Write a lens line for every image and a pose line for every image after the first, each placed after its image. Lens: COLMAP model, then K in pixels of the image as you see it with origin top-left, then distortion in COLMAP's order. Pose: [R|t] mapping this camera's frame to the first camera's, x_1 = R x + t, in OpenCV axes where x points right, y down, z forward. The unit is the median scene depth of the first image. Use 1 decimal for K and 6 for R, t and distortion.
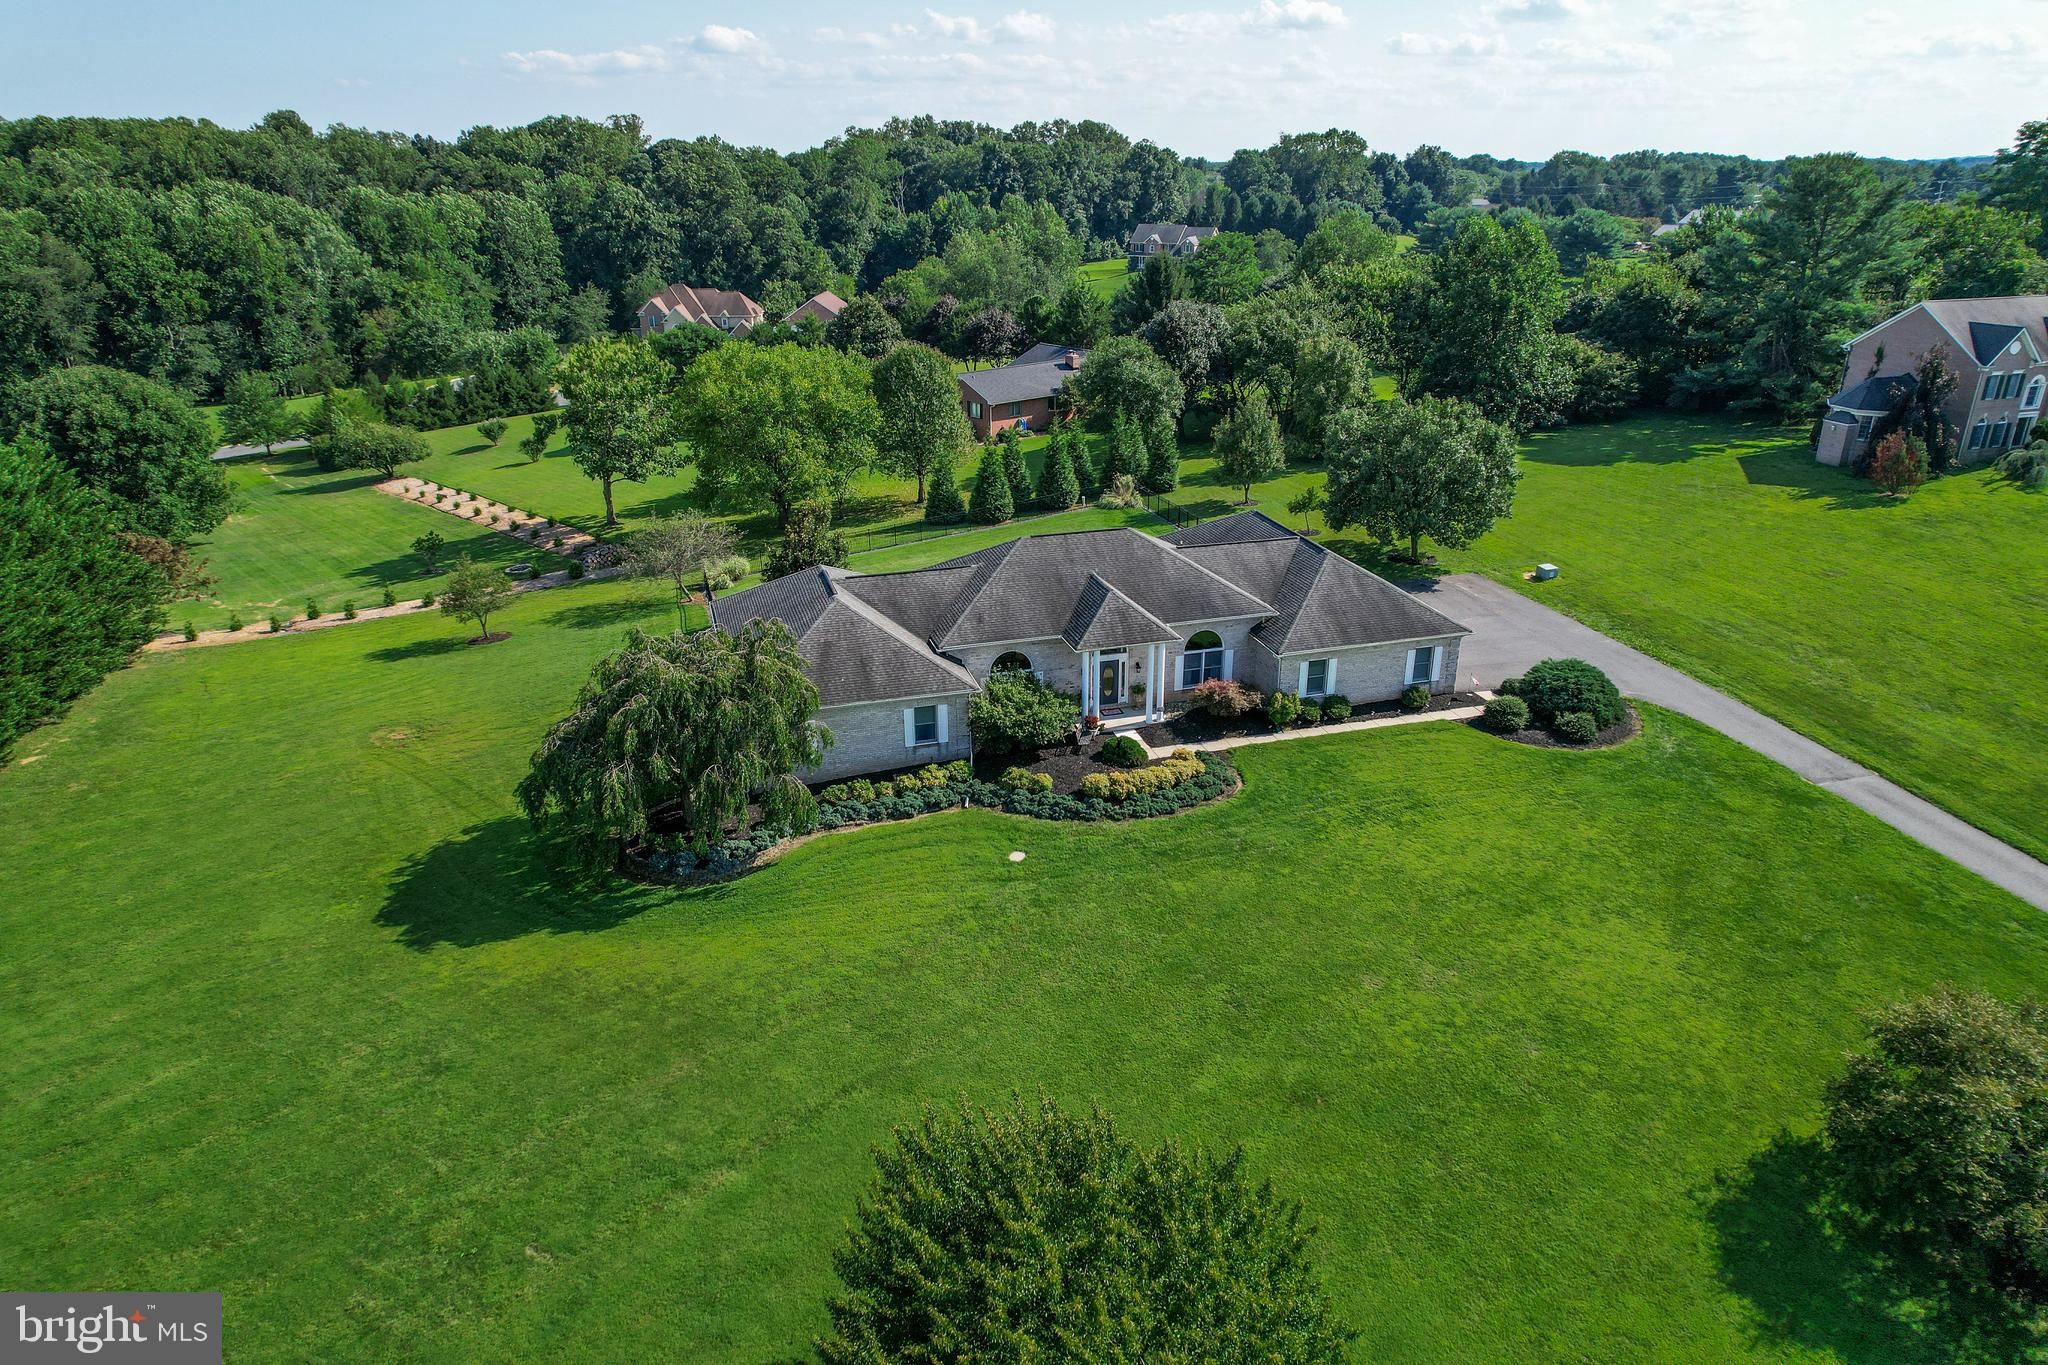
lens RADIAL K [[1314.4, 0, 1029.3], [0, 1314.4, 689.1], [0, 0, 1]] dist [-0.084815, 0.077478]
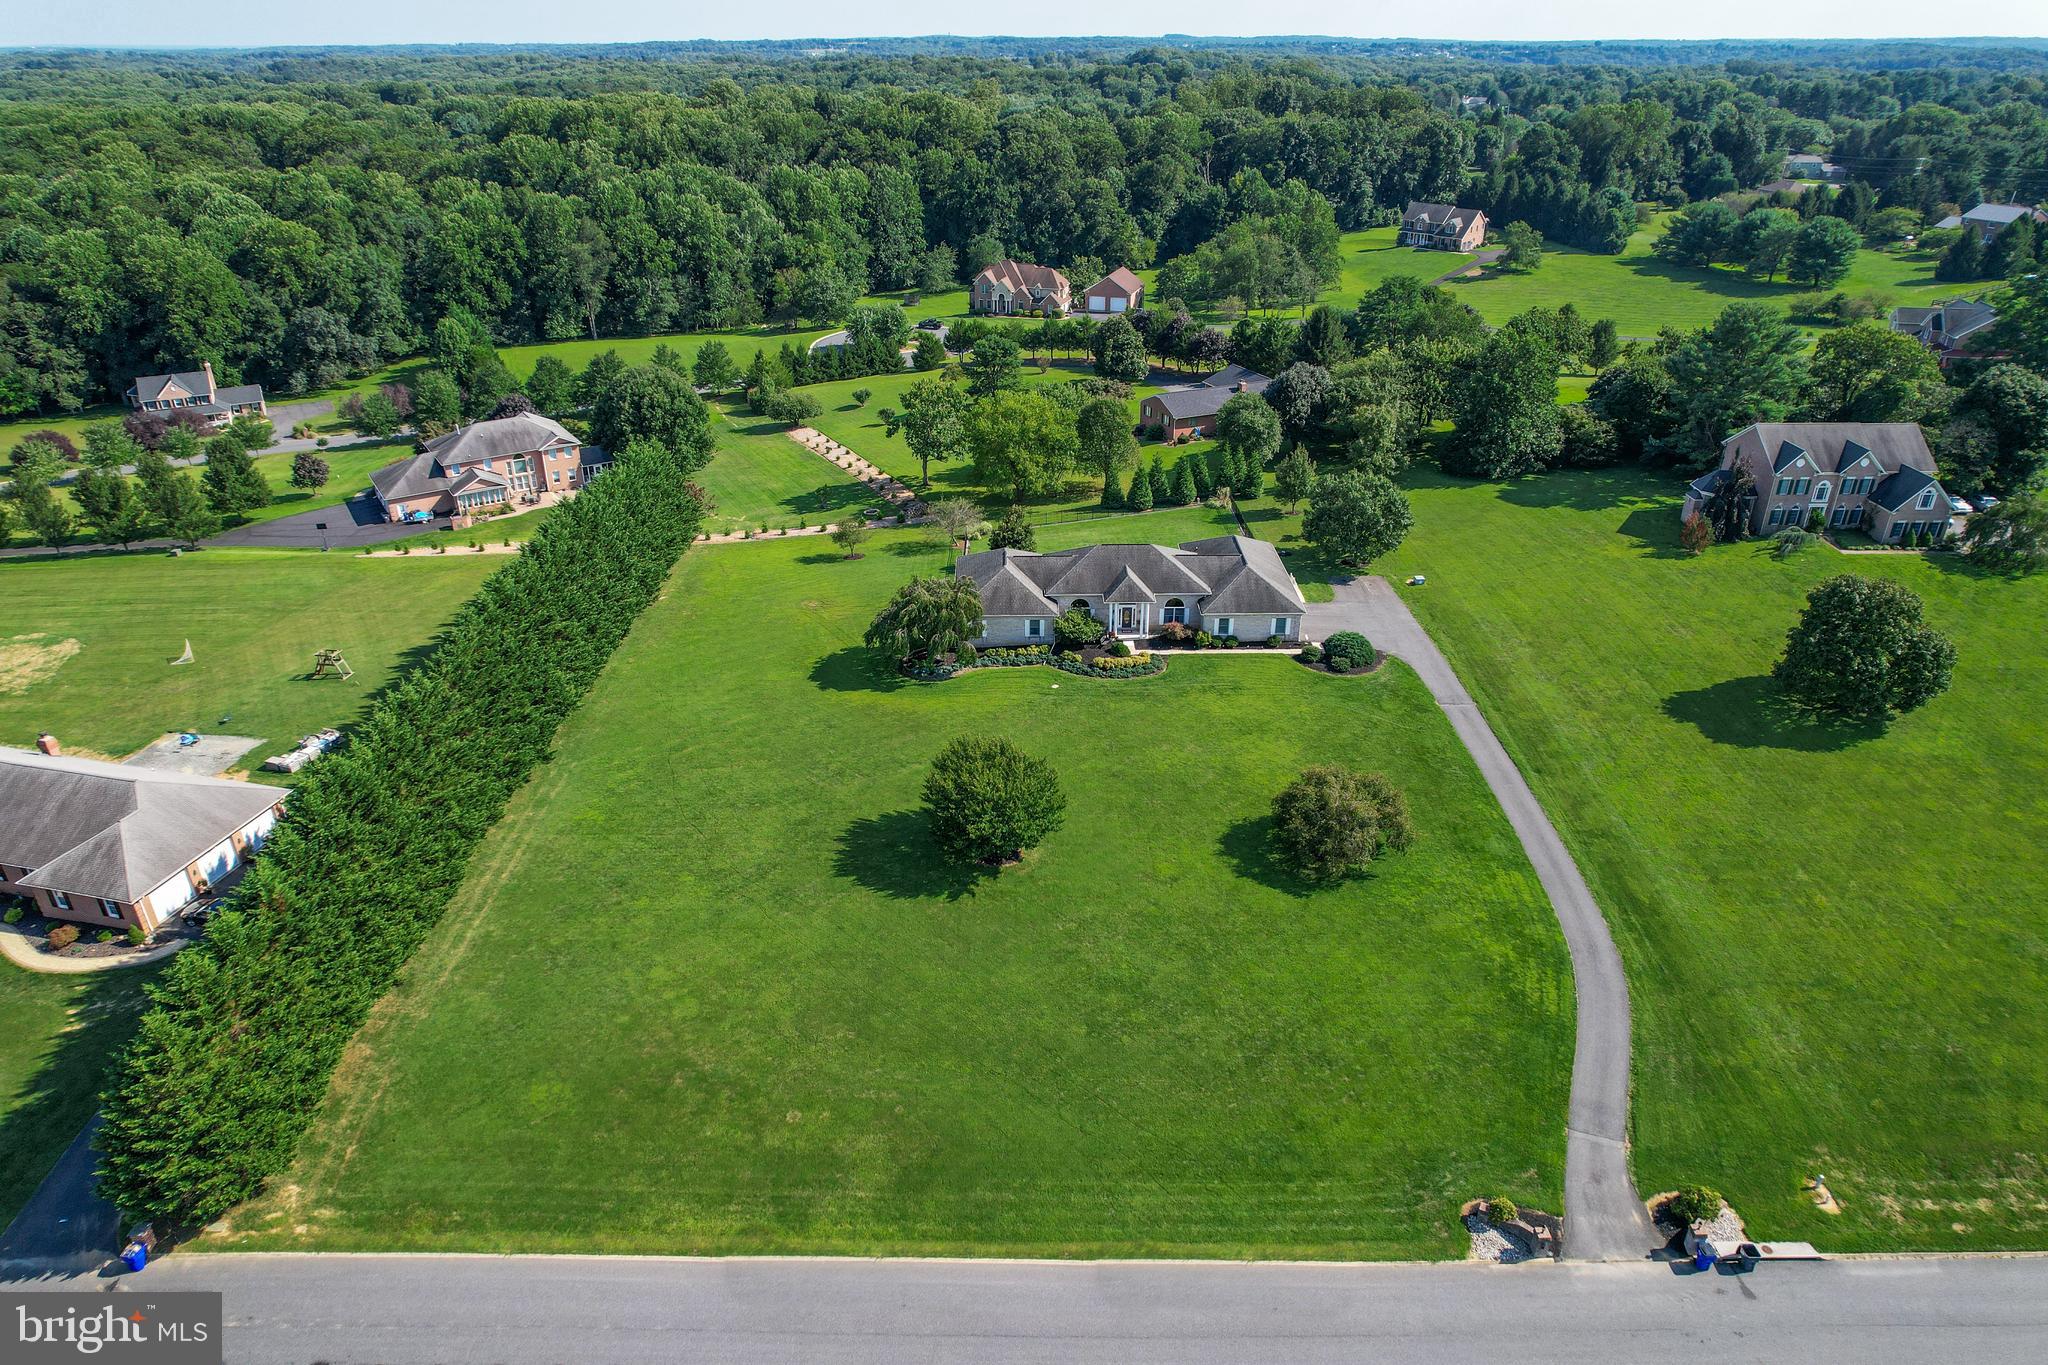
lens RADIAL K [[1314.4, 0, 1027.5], [0, 1314.4, 692.7], [0, 0, 1]] dist [-0.084815, 0.077478]
pose [[0.964857, 0.126152, -0.230515, 0.250010], [-0.104940, 0.989221, 0.102122, -0.051570], [0.240913, -0.074343, 0.967695, -0.680135]]
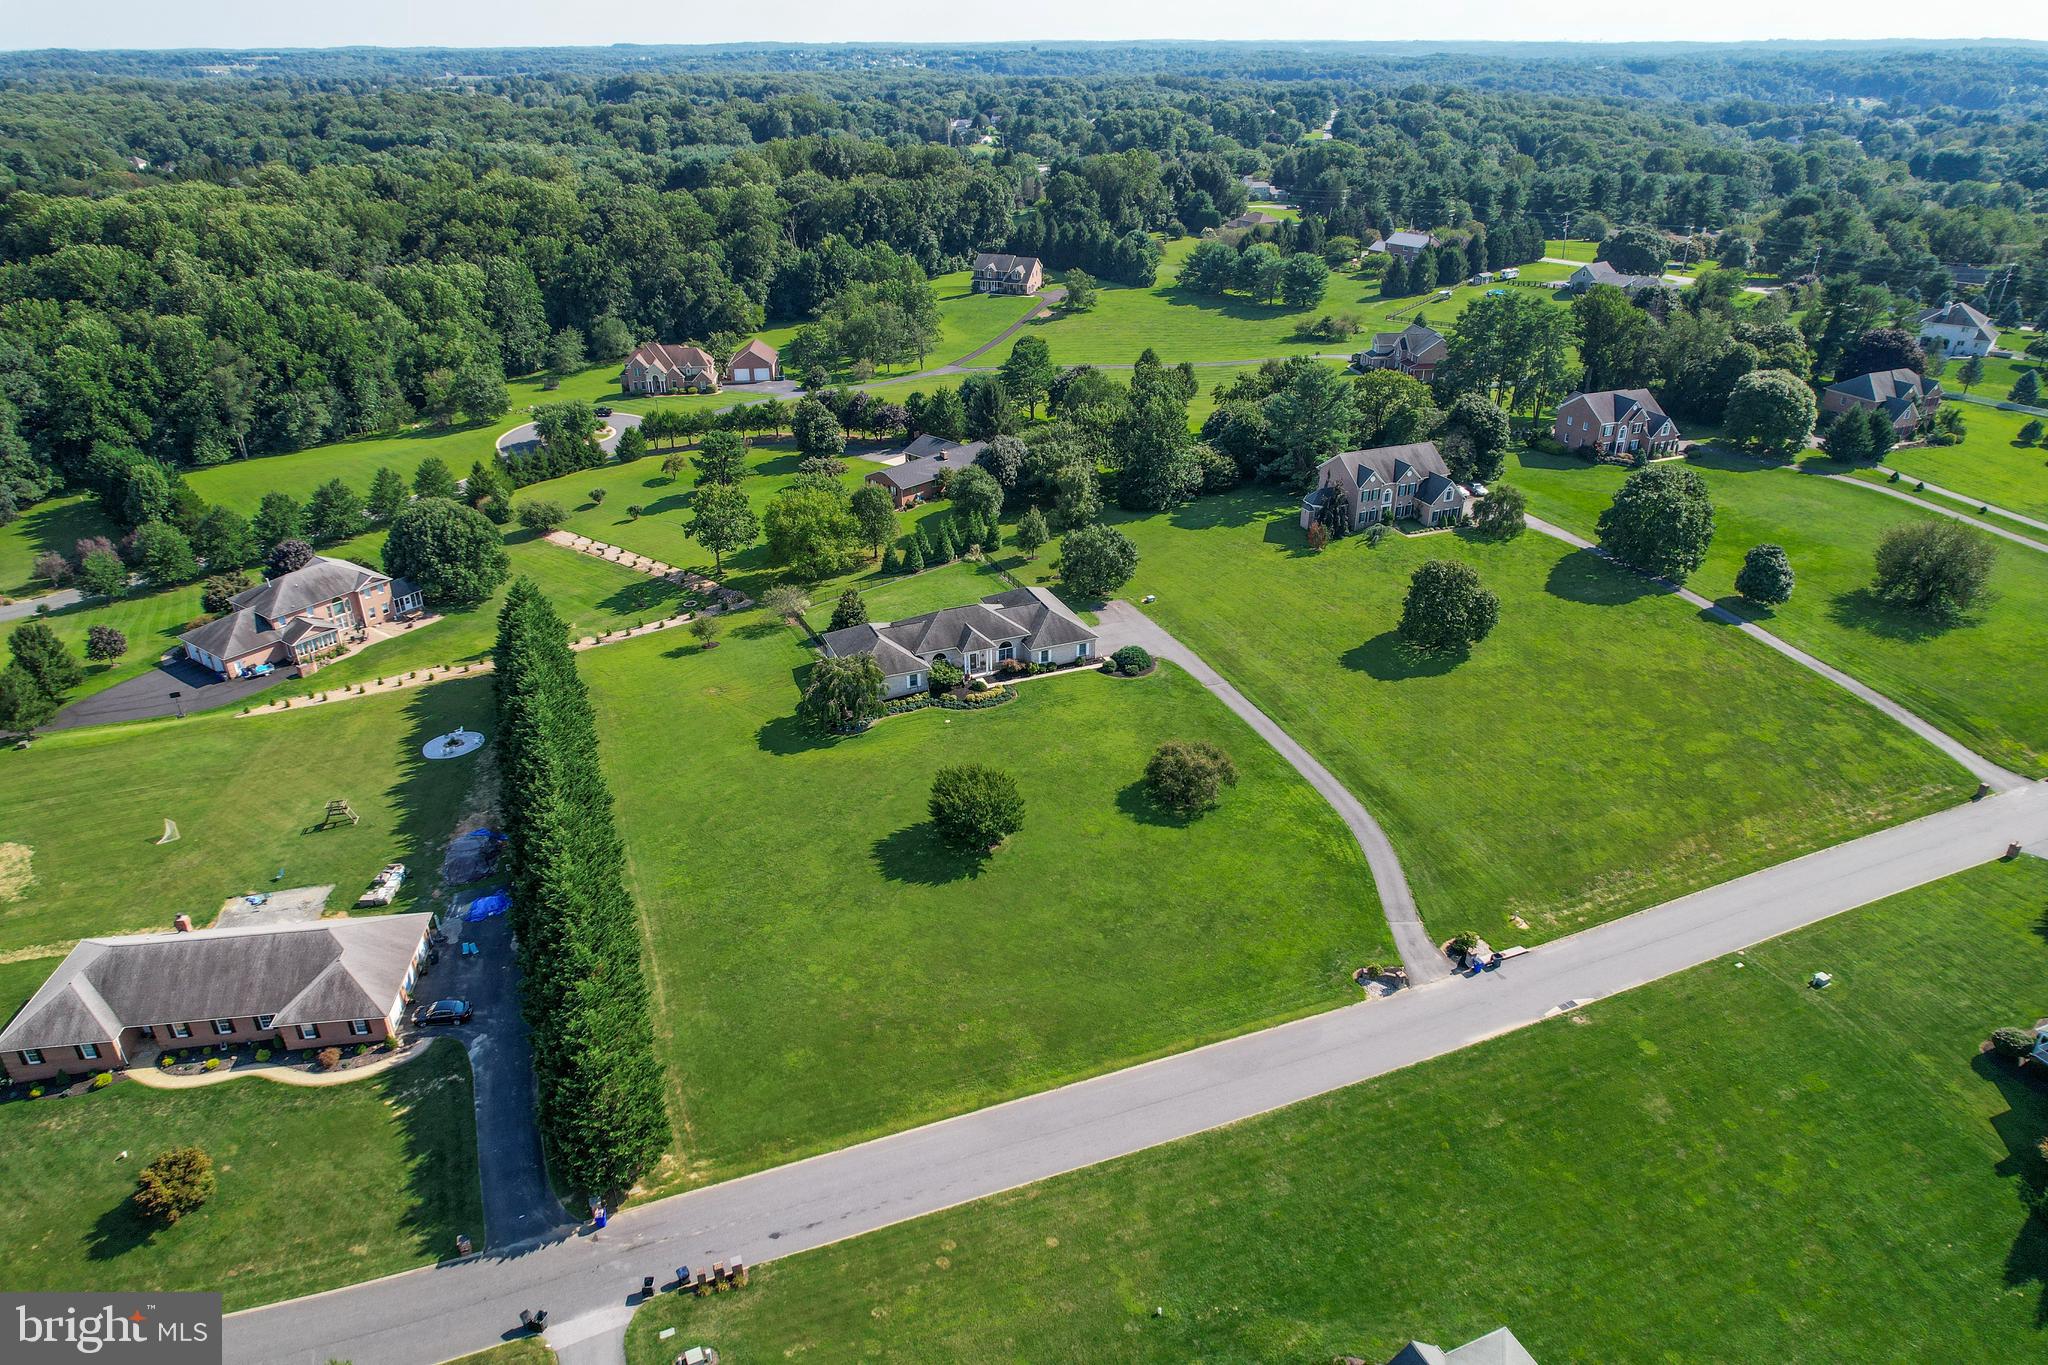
lens RADIAL K [[1314.4, 0, 1031.4], [0, 1314.4, 687.4], [0, 0, 1]] dist [-0.084815, 0.077478]
pose [[0.993361, -0.046547, 0.105204, -0.070969], [0.037620, 0.995645, 0.085300, -0.114169], [-0.108716, -0.080776, 0.990786, -1.131795]]
